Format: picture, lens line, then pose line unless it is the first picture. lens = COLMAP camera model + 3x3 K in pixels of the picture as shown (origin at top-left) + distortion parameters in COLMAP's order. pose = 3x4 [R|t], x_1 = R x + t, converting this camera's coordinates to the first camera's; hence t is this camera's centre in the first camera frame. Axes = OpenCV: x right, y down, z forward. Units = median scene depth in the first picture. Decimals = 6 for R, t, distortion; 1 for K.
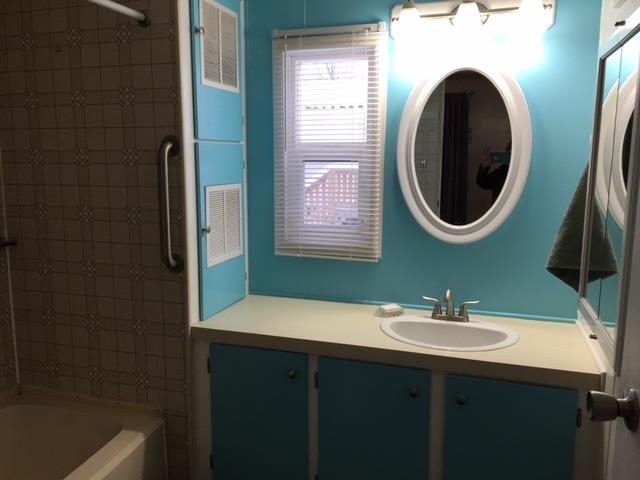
lens RADIAL K [[539.5, 0, 319.5], [0, 539.5, 224.8], [0, 0, 1]] dist [0.070405, -0.125854]
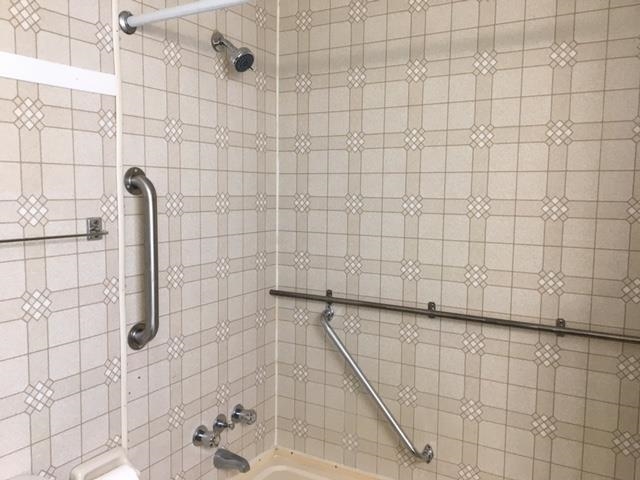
lens RADIAL K [[539.9, 0, 316.9], [0, 539.9, 238.2], [0, 0, 1]] dist [0.077108, -0.110475]
pose [[0.973772, 0.037031, -0.224491, -0.189978], [-0.050669, 0.997184, -0.055296, -0.007818], [0.221811, 0.065221, 0.972906, 0.057916]]
